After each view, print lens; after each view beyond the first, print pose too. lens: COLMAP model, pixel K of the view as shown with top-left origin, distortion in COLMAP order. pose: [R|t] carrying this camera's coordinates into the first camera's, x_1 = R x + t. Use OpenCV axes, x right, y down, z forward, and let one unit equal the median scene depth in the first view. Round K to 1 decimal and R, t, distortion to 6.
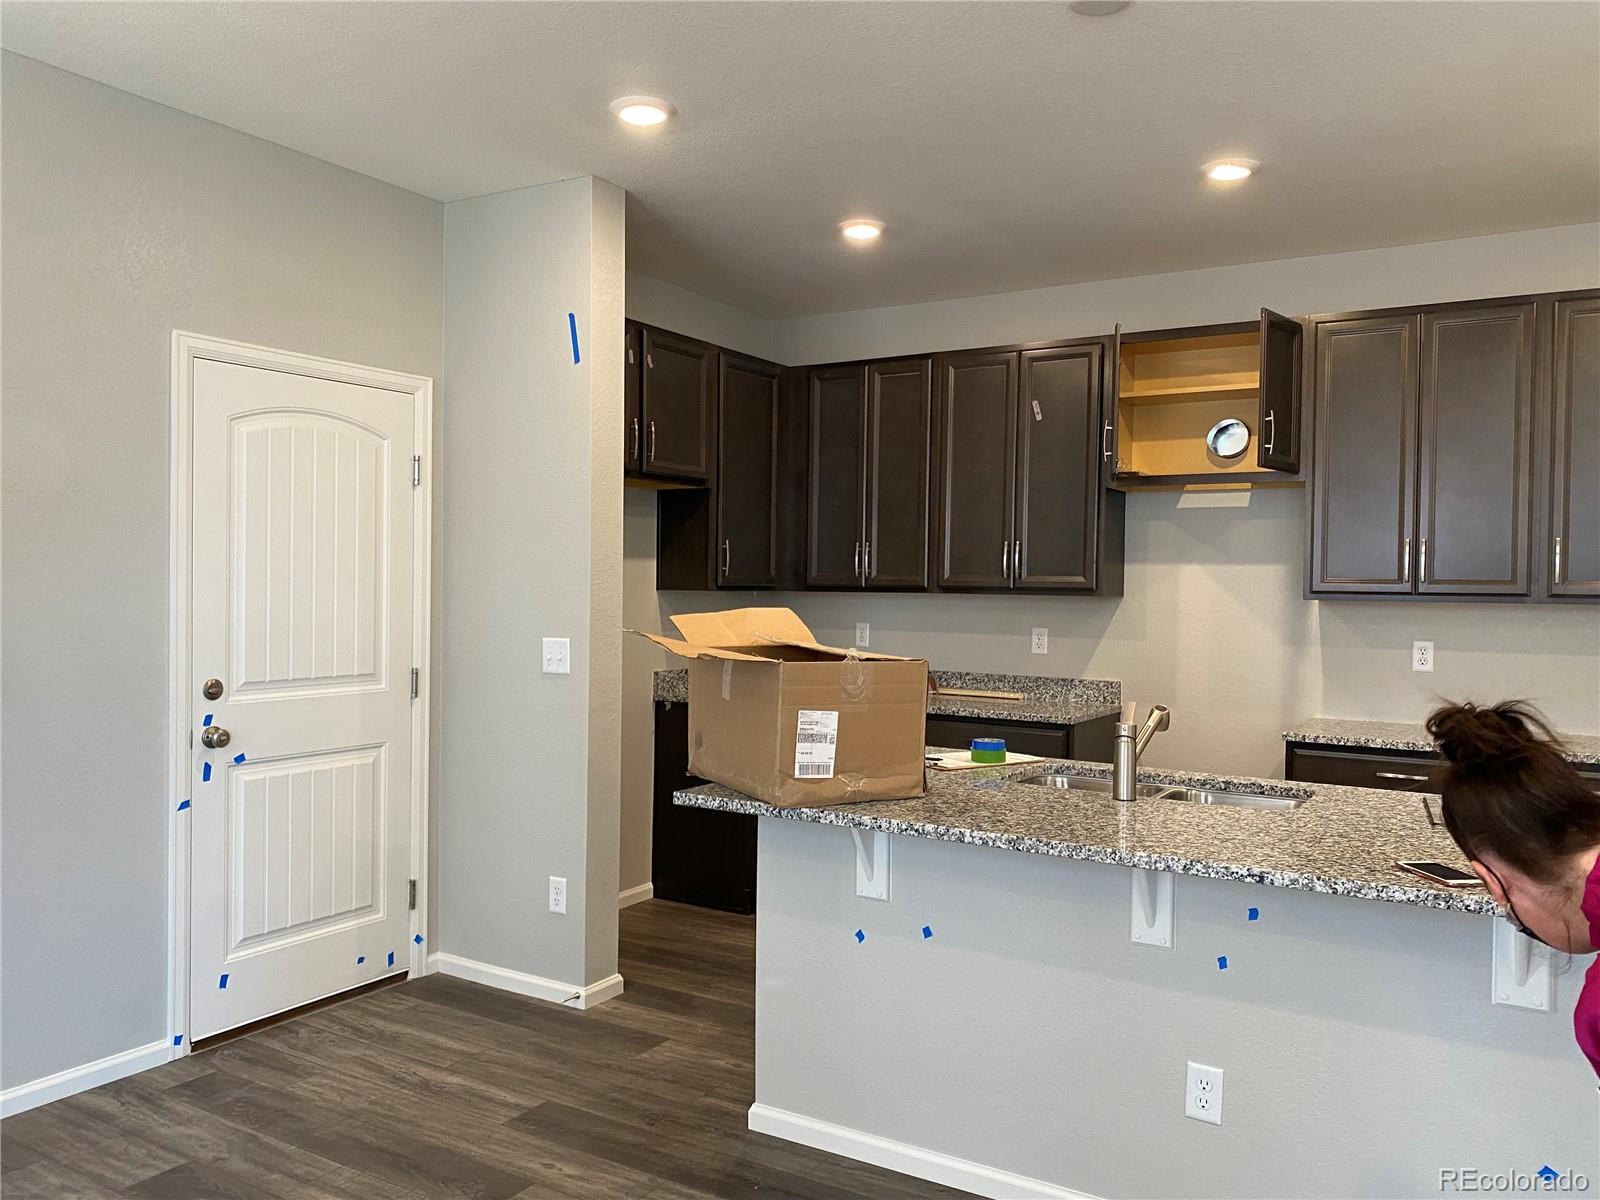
lens RADIAL K [[1211.5, 0, 812.0], [0, 1211.5, 596.4], [0, 0, 1]] dist [0.014216, -0.026716]
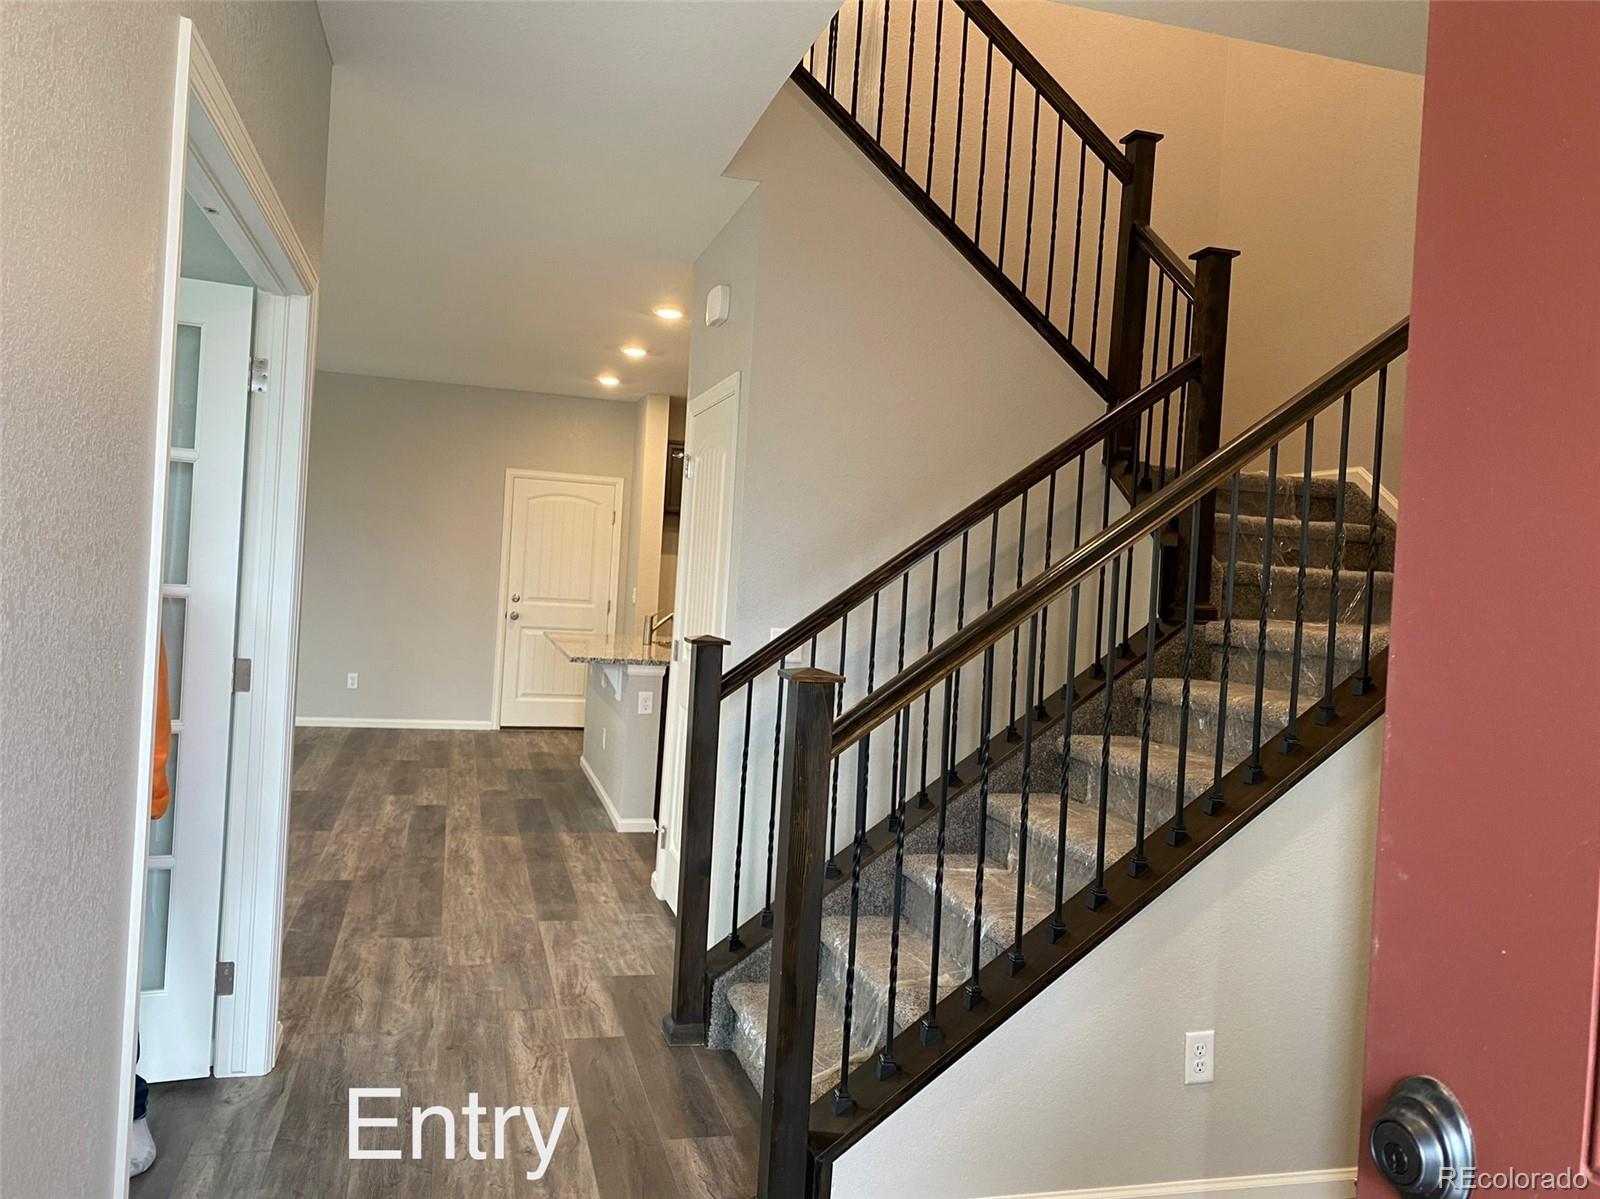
lens RADIAL K [[1211.5, 0, 809.0], [0, 1211.5, 606.5], [0, 0, 1]] dist [0.014216, -0.026716]
pose [[0.731224, 0.051102, -0.680221, 1.591088], [-0.062309, 0.998025, 0.007997, 0.027254], [0.679286, 0.036536, 0.732963, -0.473061]]
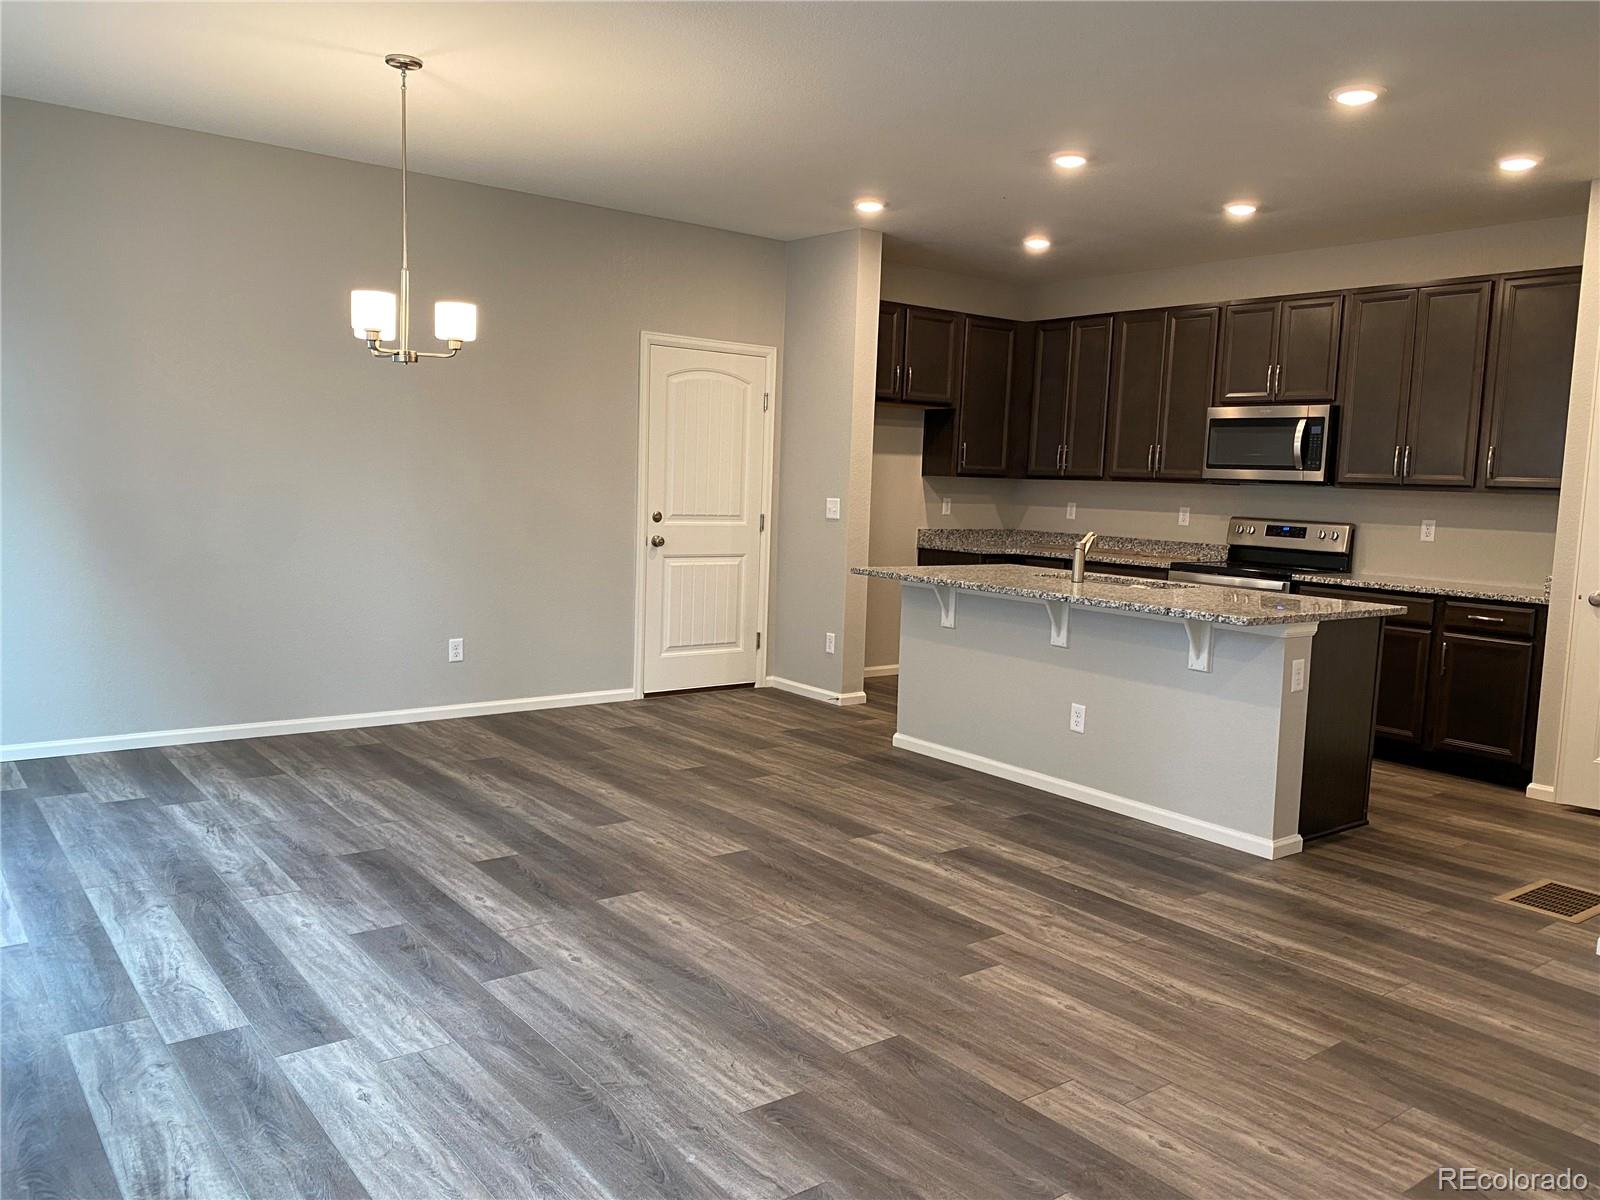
lens RADIAL K [[1211.5, 0, 792.3], [0, 1211.5, 602.3], [0, 0, 1]] dist [0.014216, -0.026716]
pose [[0.927336, 0.057427, -0.369798, 0.380074], [-0.026374, 0.995728, 0.088492, 0.030270], [0.373300, -0.072309, 0.924888, -0.637641]]
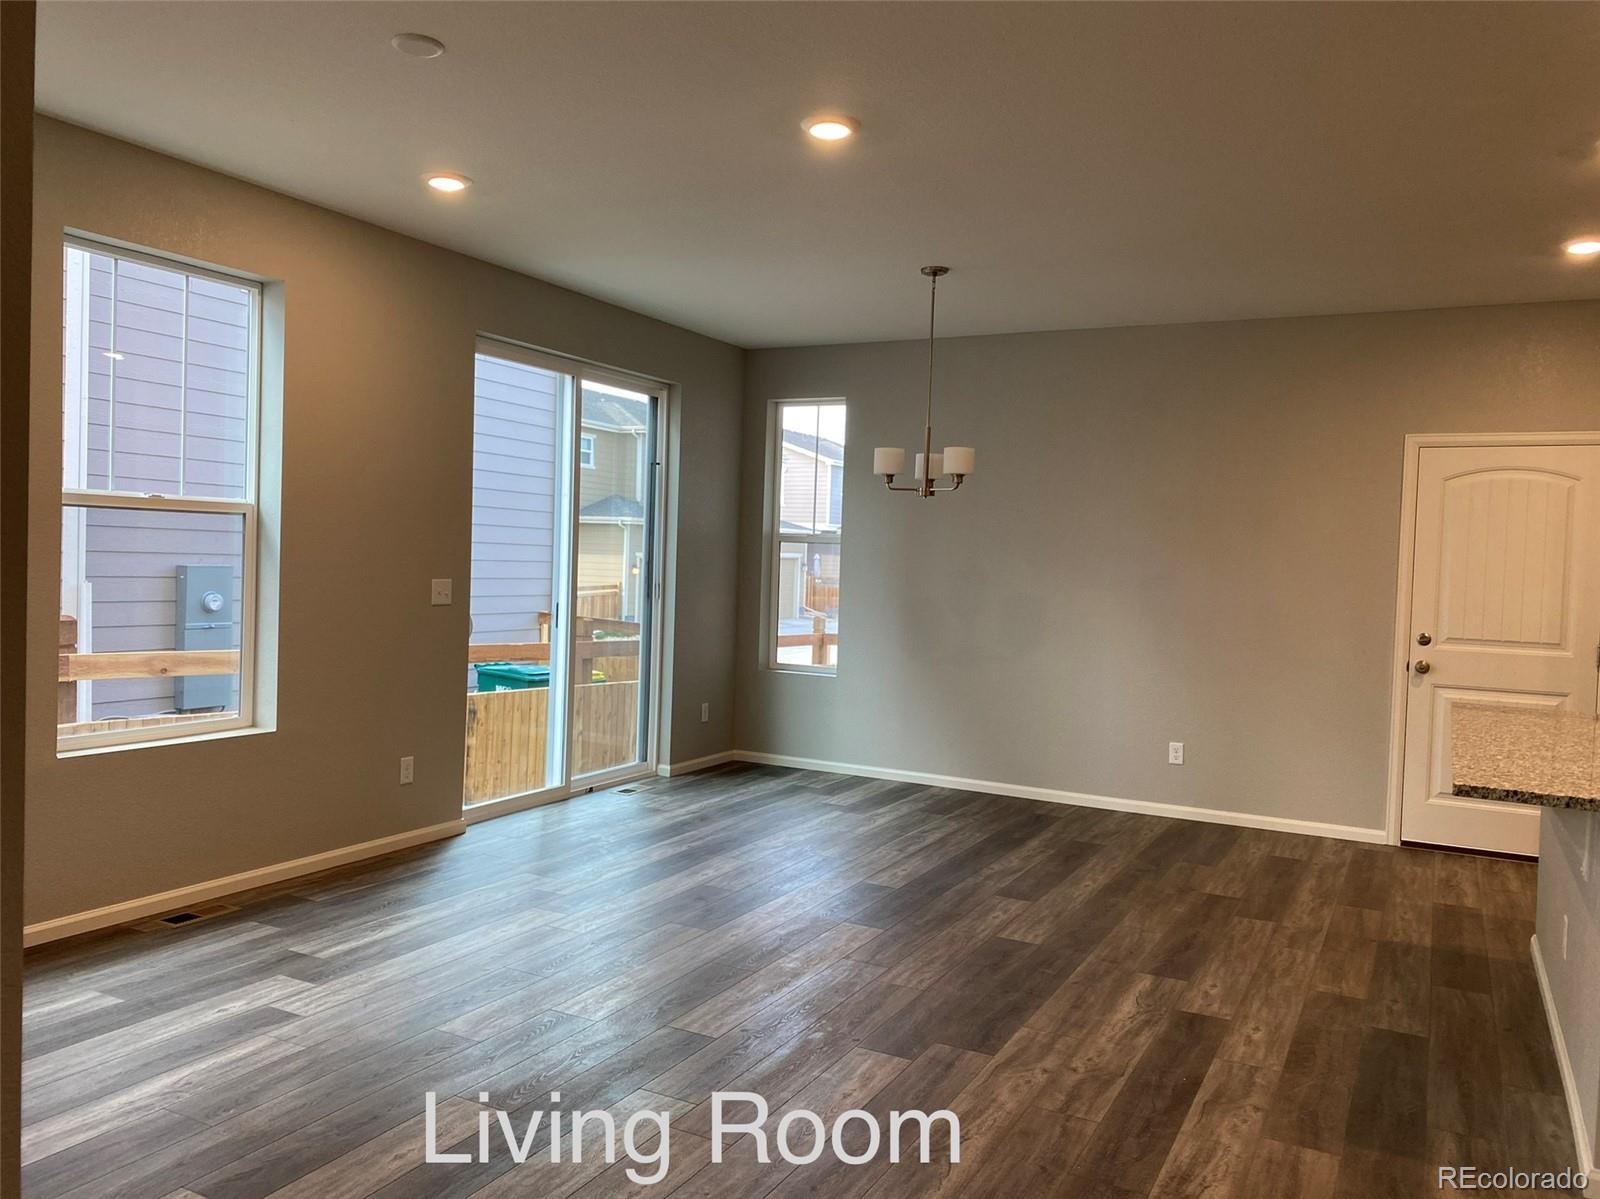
lens RADIAL K [[1211.5, 0, 771.9], [0, 1211.5, 592.1], [0, 0, 1]] dist [0.014216, -0.026716]
pose [[0.035133, 0.018588, -0.999210, 1.025802], [-0.043263, 0.998918, 0.017061, 0.017540], [0.998446, 0.042630, 0.035899, 0.012661]]
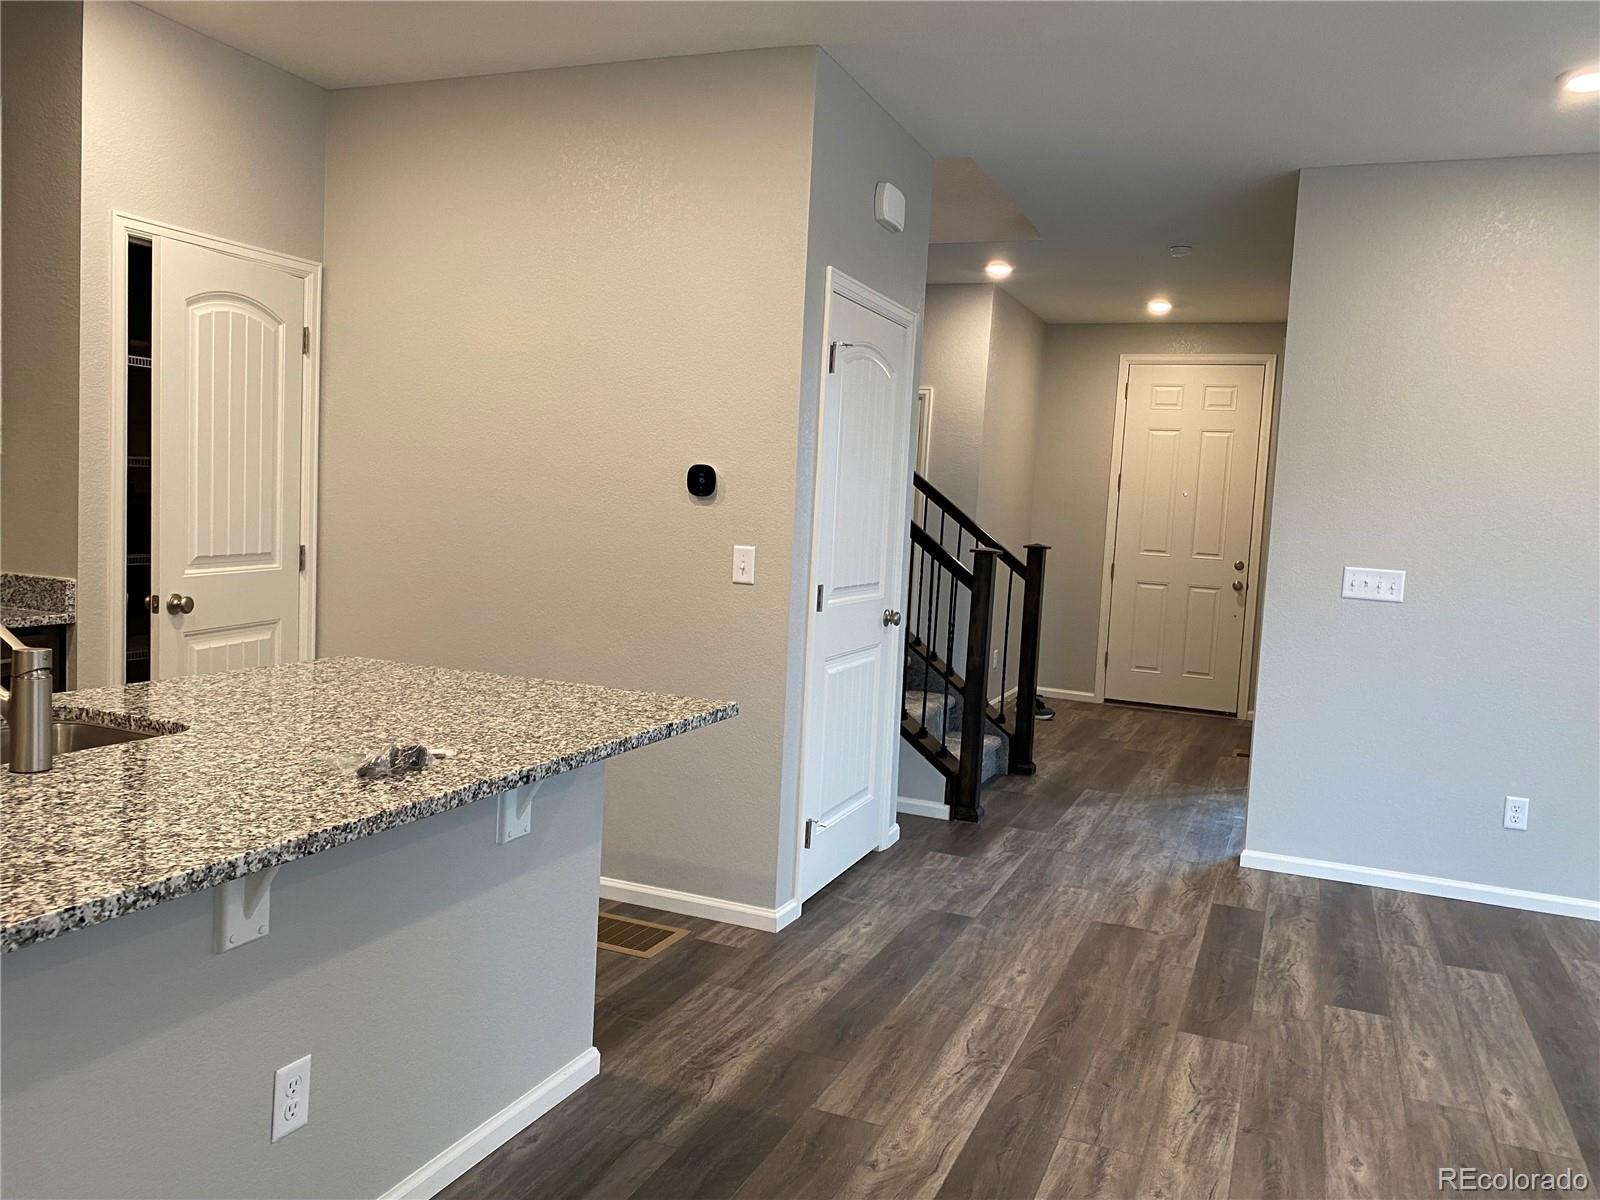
lens RADIAL K [[1211.5, 0, 789.4], [0, 1211.5, 598.3], [0, 0, 1]] dist [0.014216, -0.026716]
pose [[-0.126307, -0.103271, 0.986601, -0.279013], [-0.039108, 0.994312, 0.099071, -0.002300], [-0.991220, -0.026071, -0.129627, 0.482978]]
